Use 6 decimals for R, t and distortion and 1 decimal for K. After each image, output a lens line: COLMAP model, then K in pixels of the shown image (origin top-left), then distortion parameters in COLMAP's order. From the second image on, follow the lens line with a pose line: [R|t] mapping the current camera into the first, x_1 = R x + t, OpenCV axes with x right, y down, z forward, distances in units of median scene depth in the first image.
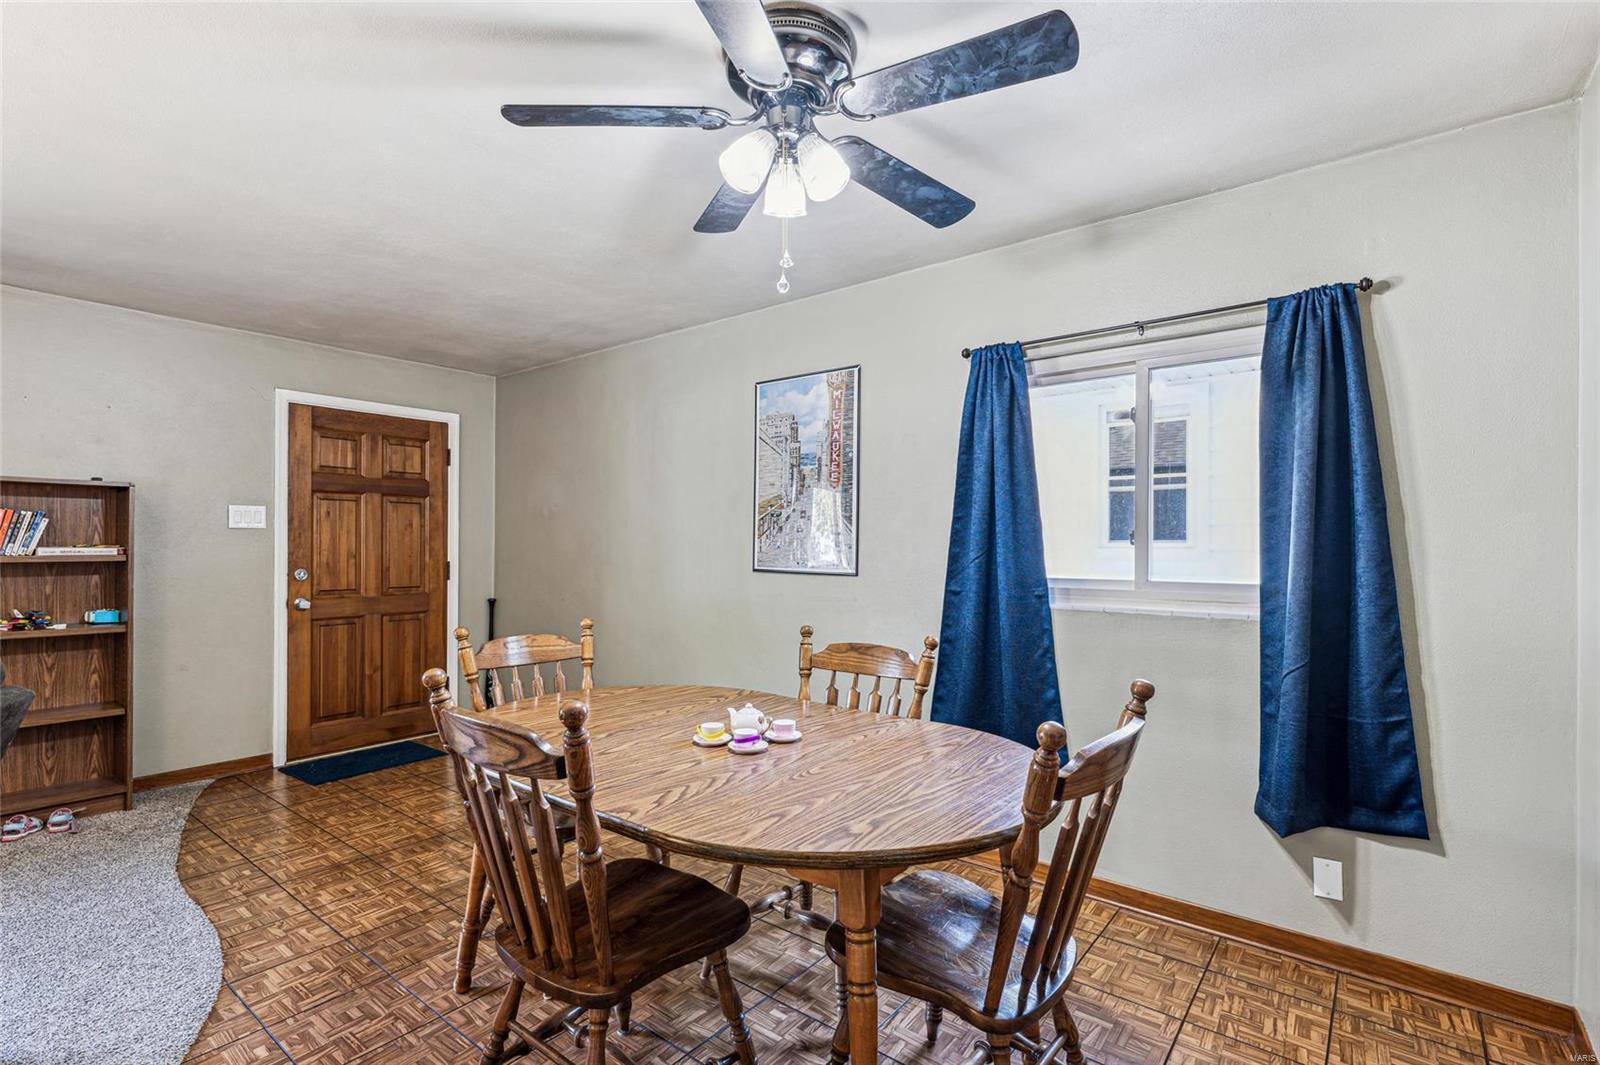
lens RADIAL K [[746.5, 0, 798.4], [0, 746.5, 538.9], [0, 0, 1]] dist [0.004823, 0.000768]
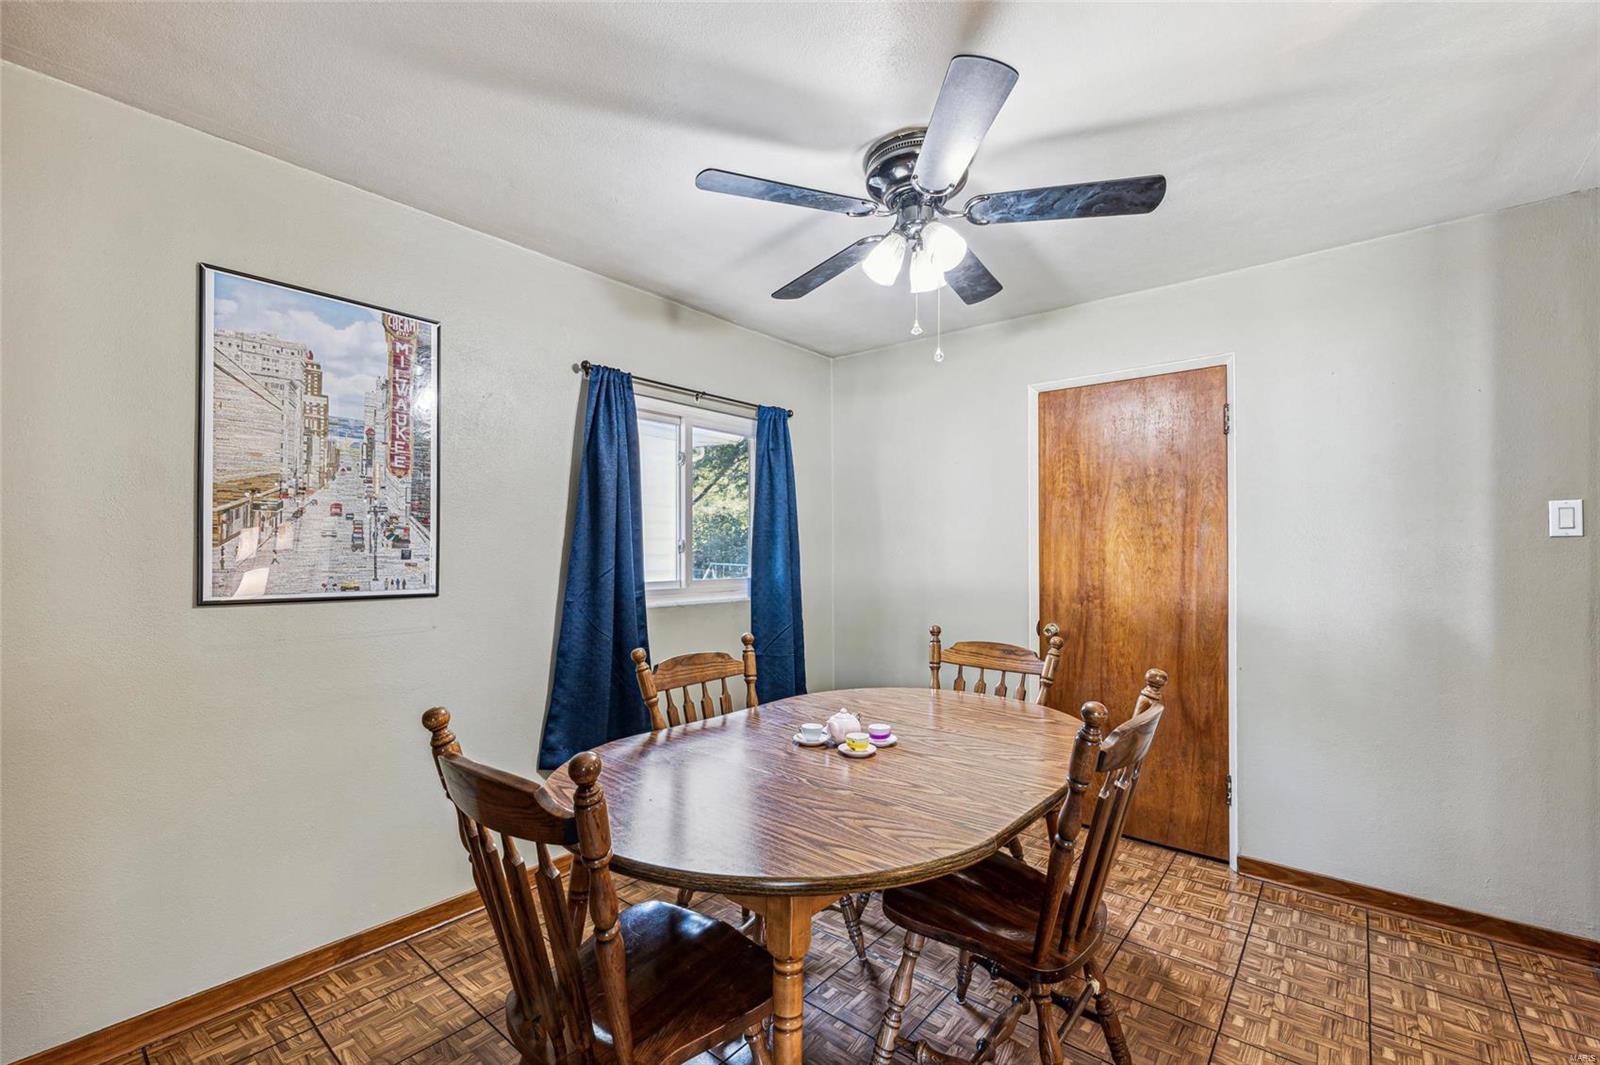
lens RADIAL K [[664.4, 0, 798.6], [0, 664.4, 543.9], [0, 0, 1]] dist [0.003391, 0.000652]
pose [[0.027299, -0.000344, 0.999627, -0.586901], [-0.015221, 0.999884, 0.000760, -0.010211], [-0.999511, -0.015236, 0.027290, 0.598819]]
